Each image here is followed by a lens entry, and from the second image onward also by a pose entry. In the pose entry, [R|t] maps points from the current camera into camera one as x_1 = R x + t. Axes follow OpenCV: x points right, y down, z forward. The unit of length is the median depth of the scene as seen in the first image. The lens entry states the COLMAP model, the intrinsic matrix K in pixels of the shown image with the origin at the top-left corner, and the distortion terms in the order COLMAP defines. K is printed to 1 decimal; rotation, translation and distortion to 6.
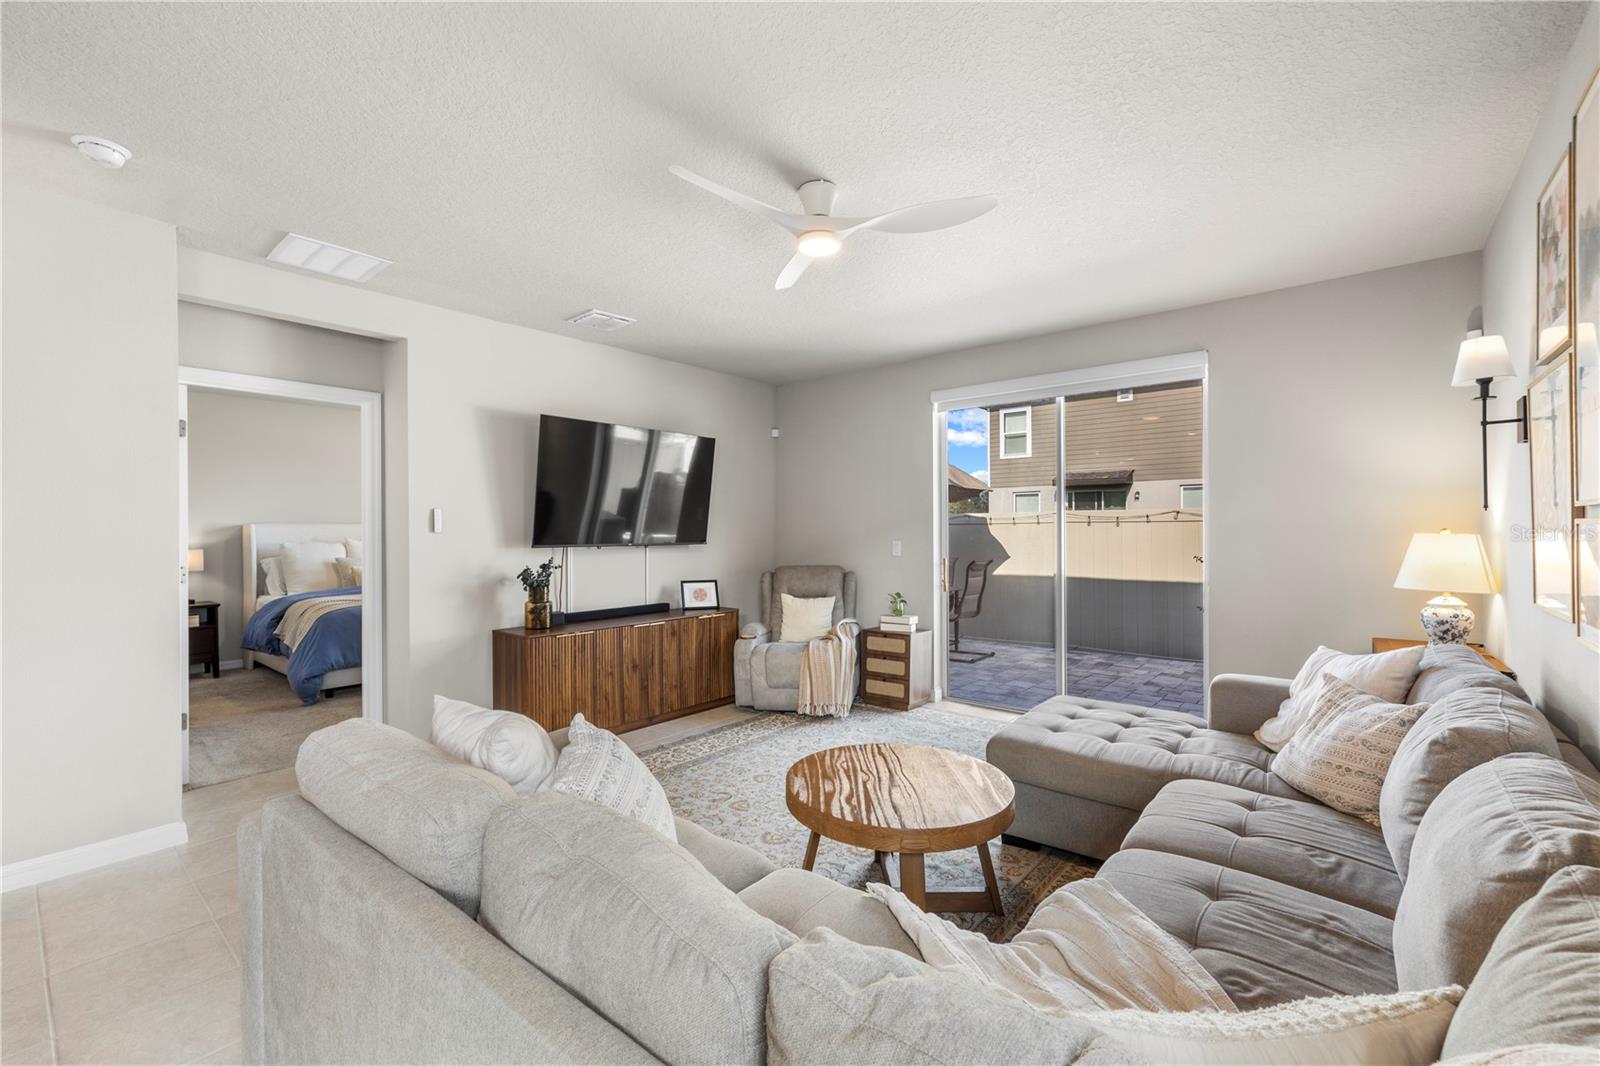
lens RADIAL K [[677.6, 0, 798.8], [0, 677.6, 532.8], [0, 0, 1]] dist [0.002228, -0.000338]
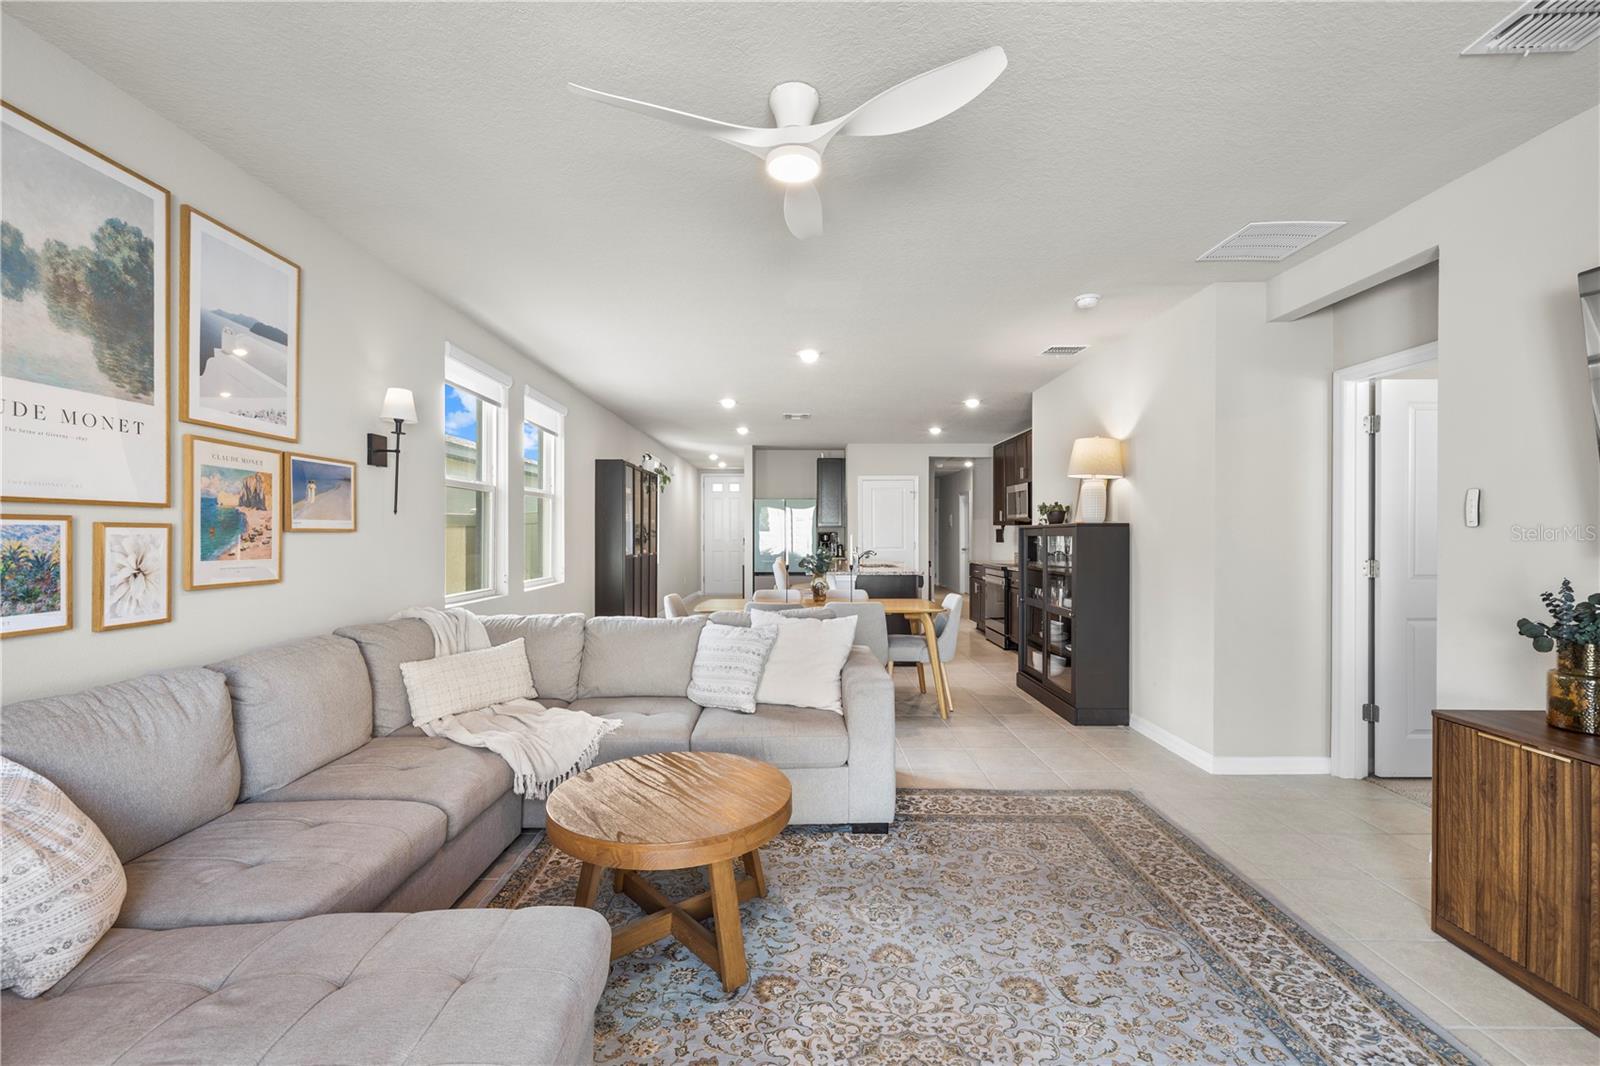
lens RADIAL K [[677.6, 0, 794.3], [0, 677.6, 540.3], [0, 0, 1]] dist [0.002228, -0.000338]
pose [[-0.769318, 0.011568, -0.638762, 0.311926], [-0.000605, 0.999822, 0.018836, -0.000201], [0.638866, 0.014877, -0.769174, 0.930905]]
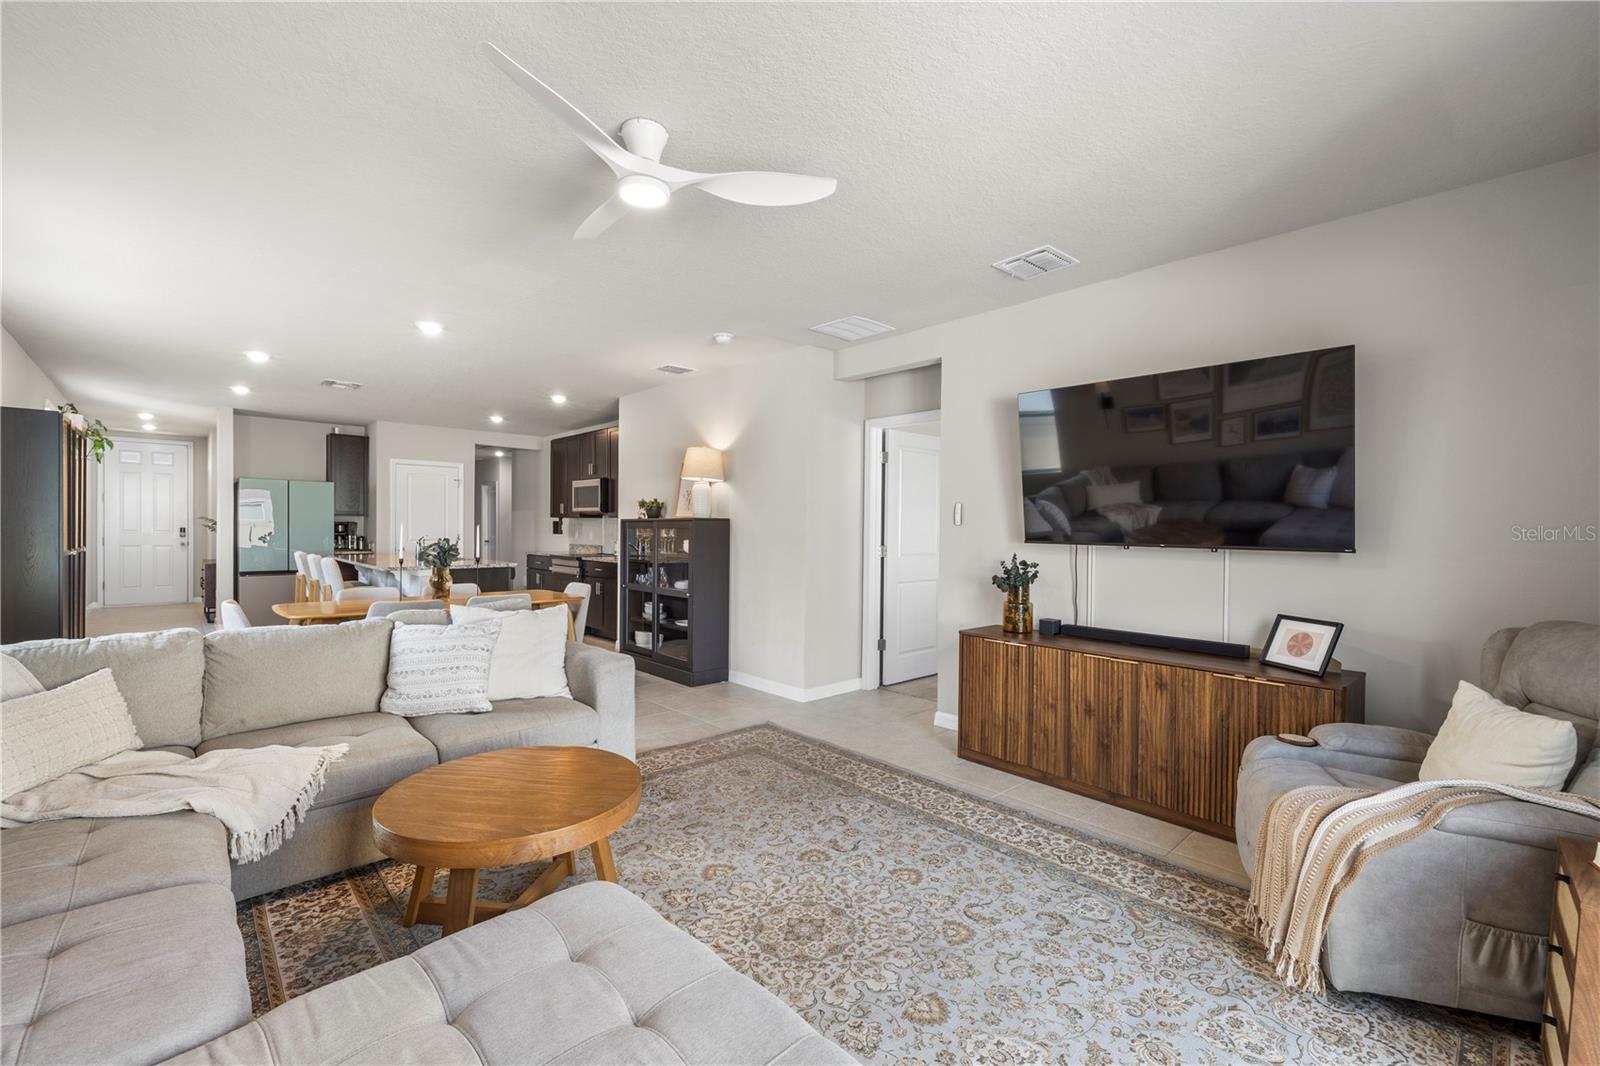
lens RADIAL K [[677.6, 0, 784.5], [0, 677.6, 535.2], [0, 0, 1]] dist [0.002228, -0.000338]
pose [[-0.141955, 0.014002, -0.989774, 0.509183], [-0.015861, 0.999739, 0.016418, 0.002035], [0.989746, 0.018030, -0.141696, 0.756029]]
